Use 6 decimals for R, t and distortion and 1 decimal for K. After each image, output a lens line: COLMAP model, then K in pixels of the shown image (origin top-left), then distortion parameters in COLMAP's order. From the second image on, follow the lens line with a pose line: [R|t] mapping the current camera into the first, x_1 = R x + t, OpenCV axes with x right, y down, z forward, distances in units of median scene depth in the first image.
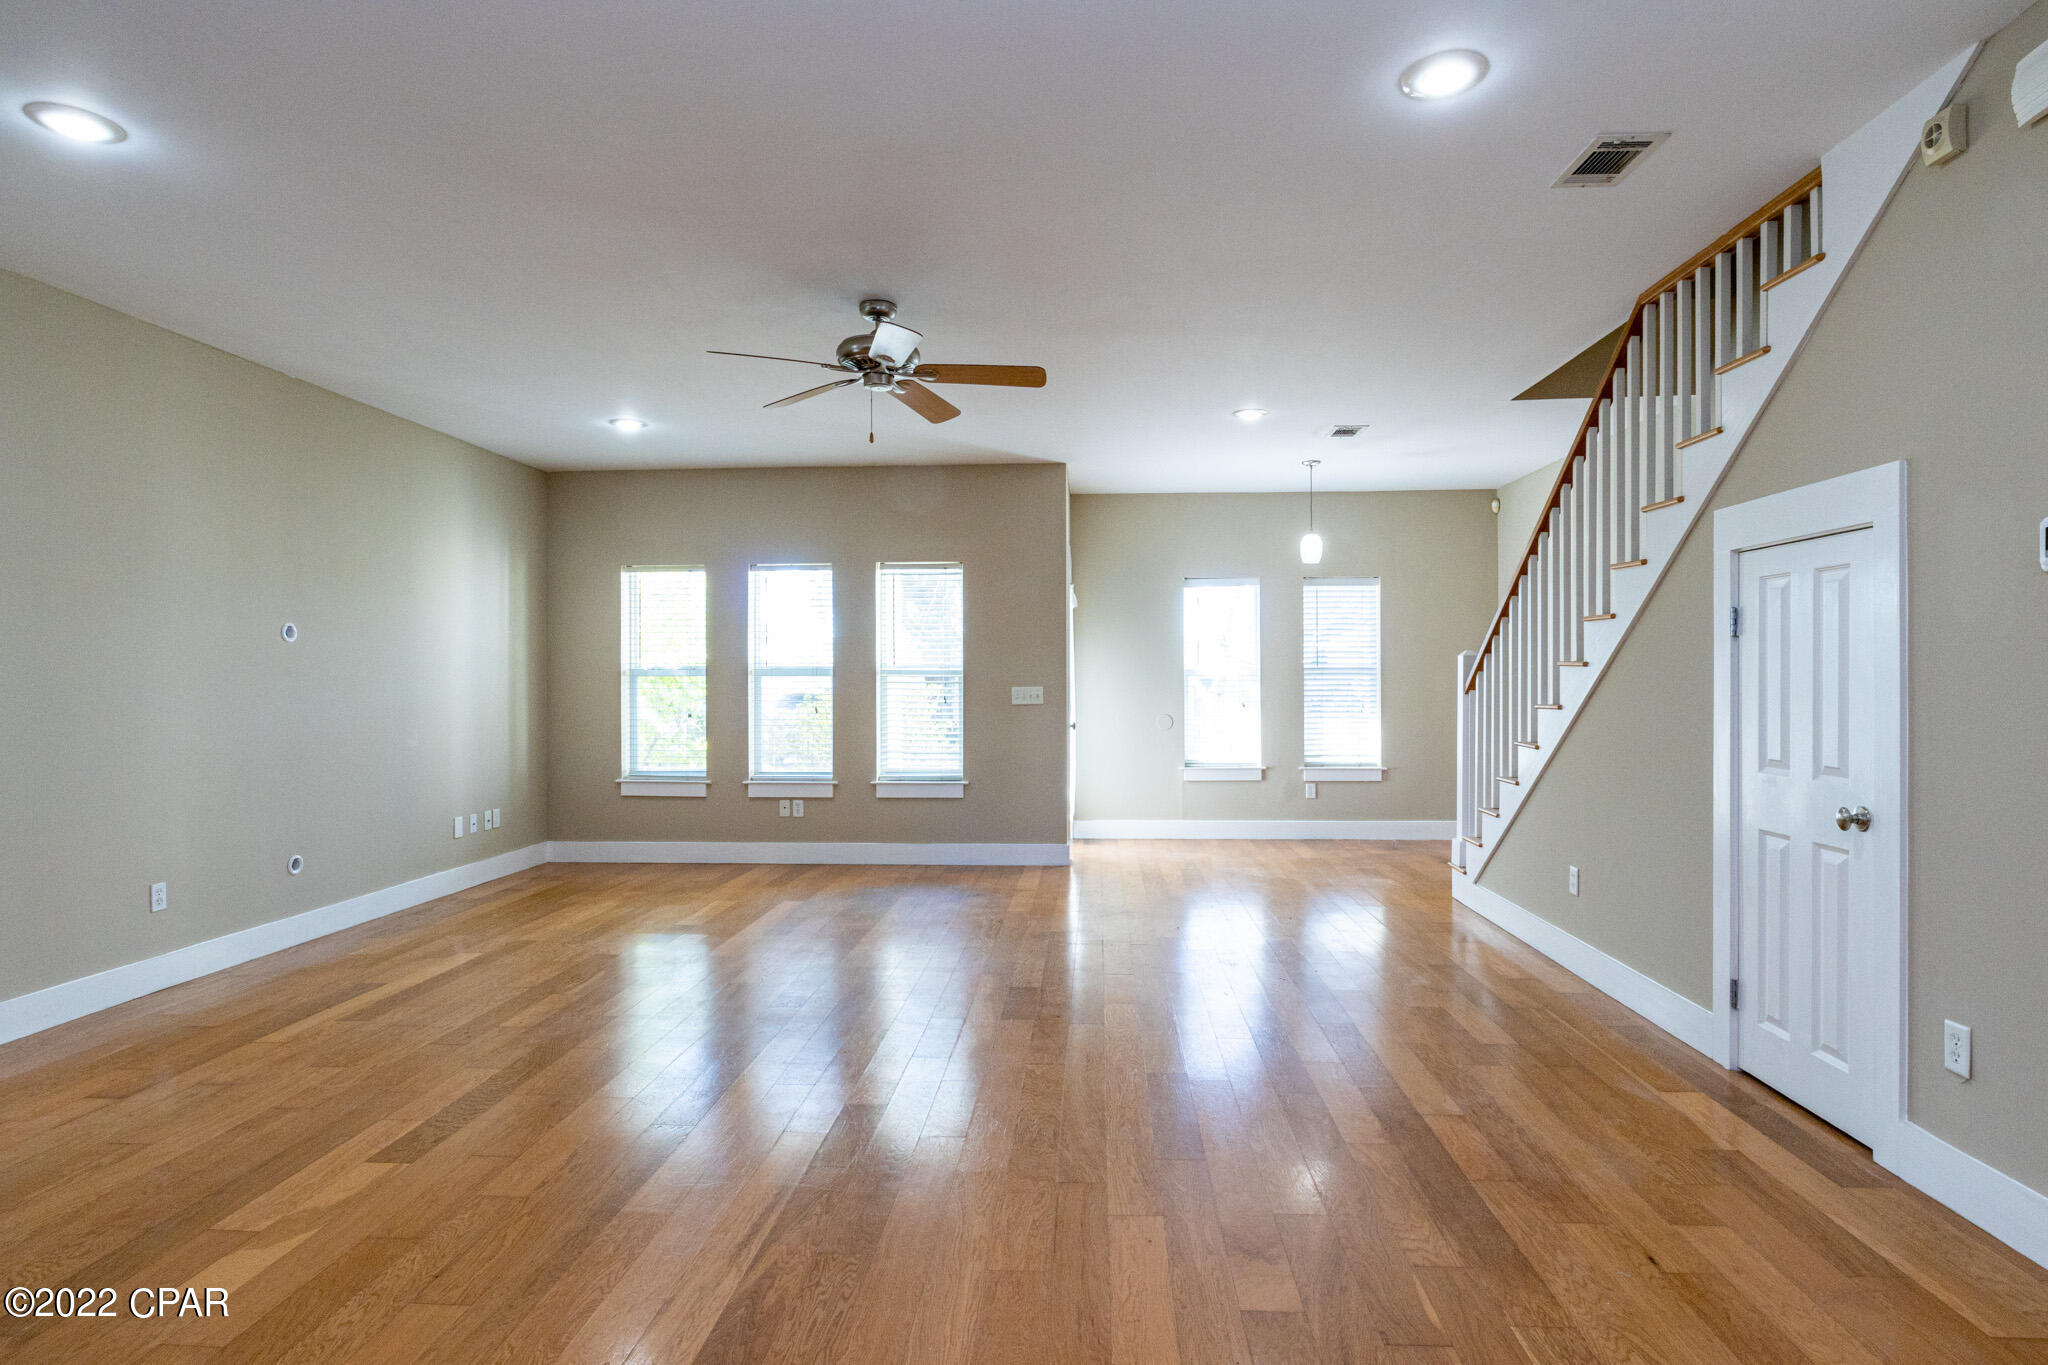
lens RADIAL K [[1084.5, 0, 1030.4], [0, 1084.5, 670.8], [0, 0, 1]] dist [-0.013887, 0.005382]
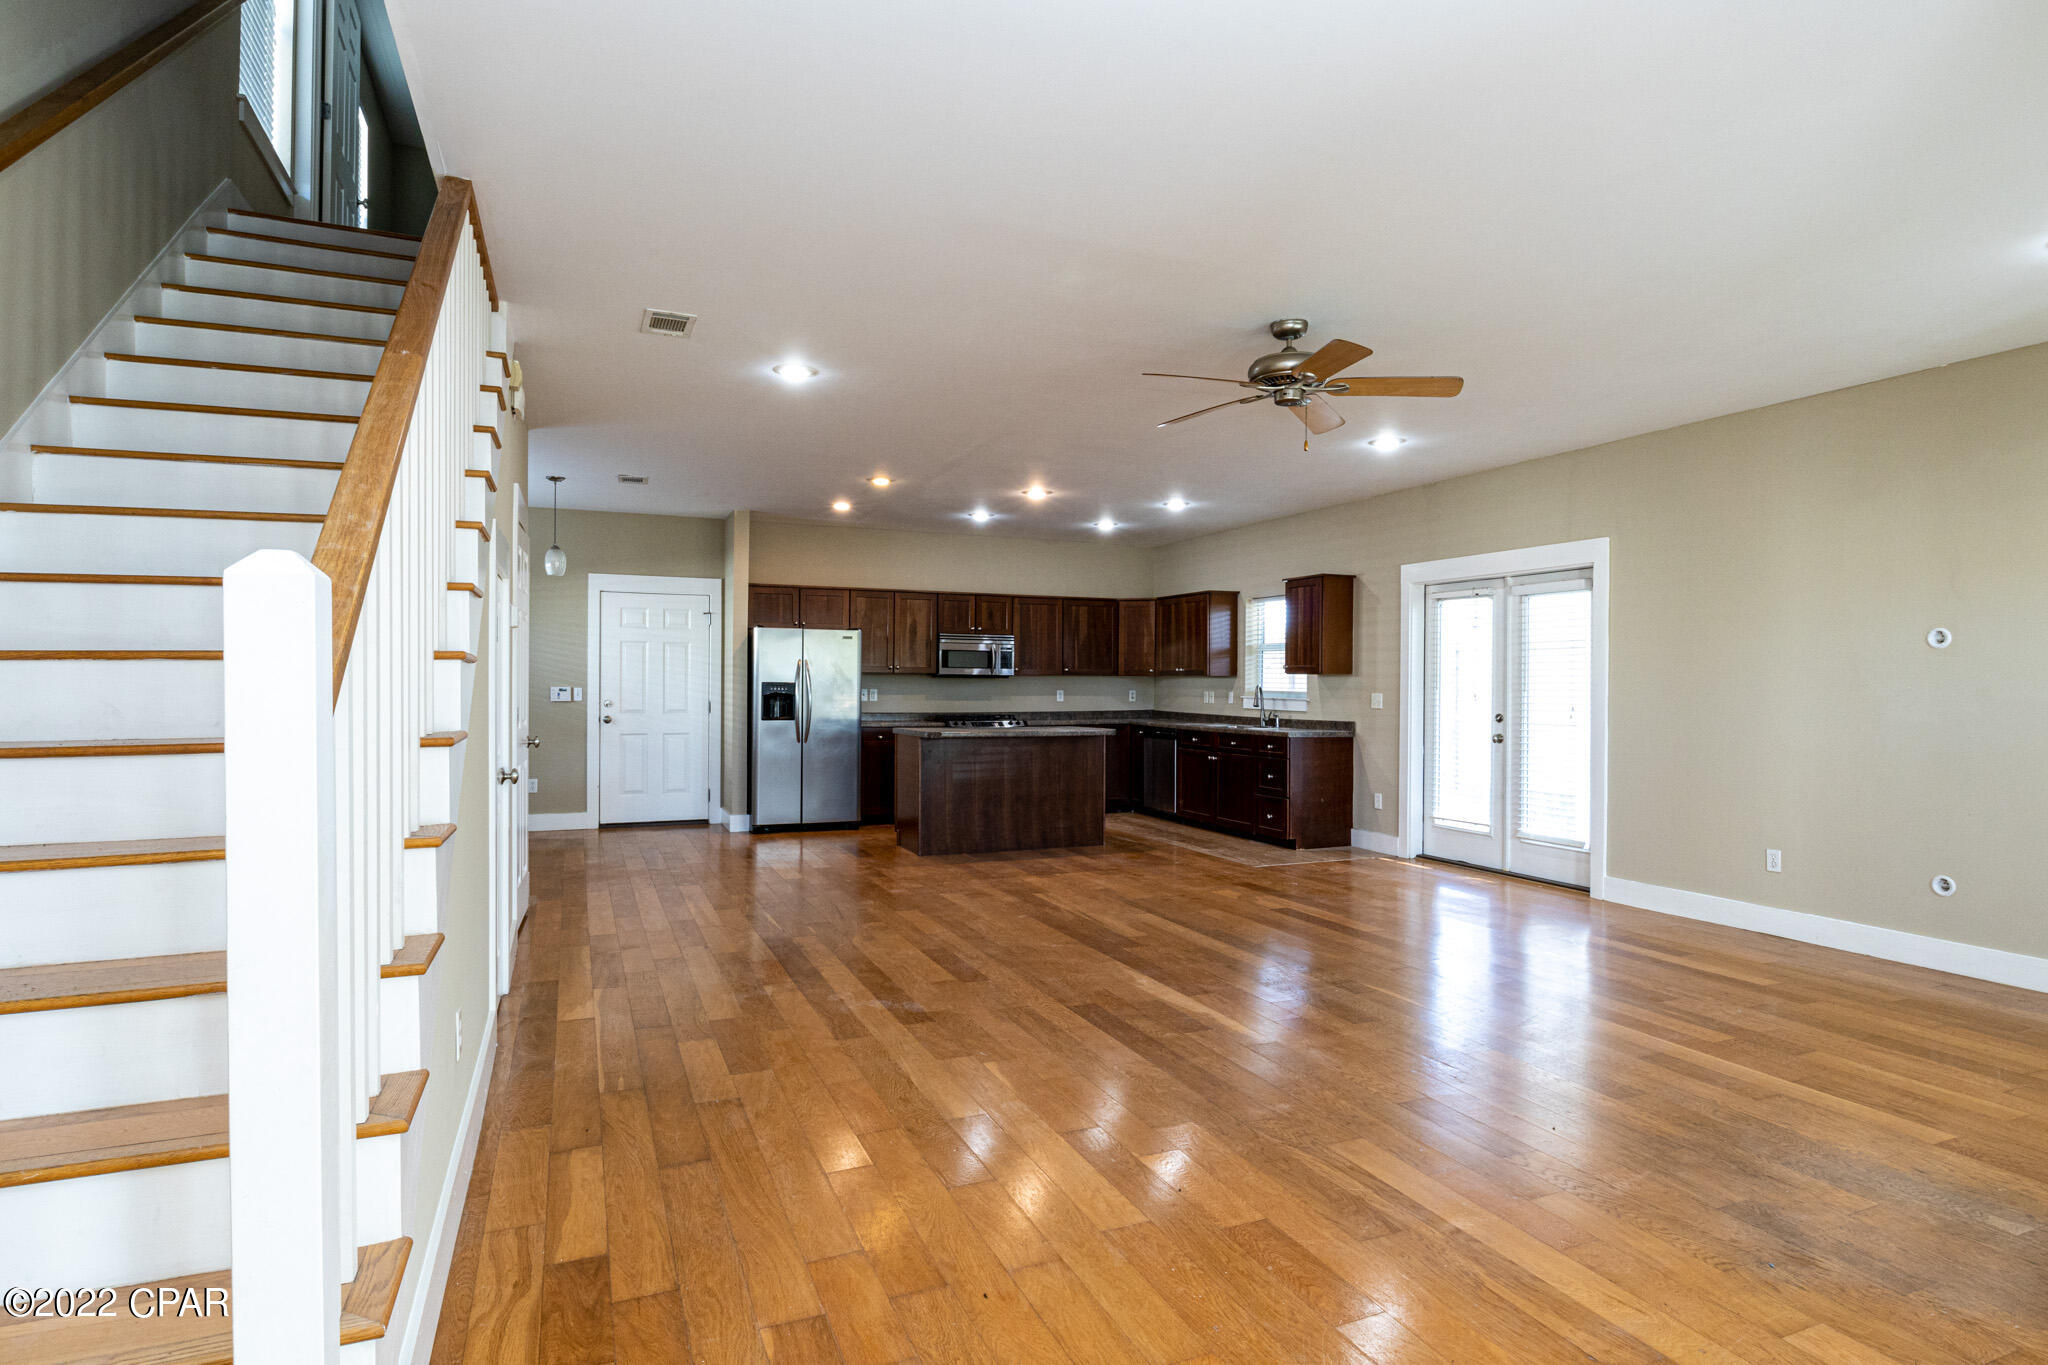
lens RADIAL K [[1084.5, 0, 1034.4], [0, 1084.5, 689.7], [0, 0, 1]] dist [-0.013887, 0.005382]
pose [[-0.895477, 0.000460, -0.445108, 0.512035], [-0.004829, 0.999931, 0.010748, 0.003112], [0.445082, 0.011774, -0.895412, 1.740571]]
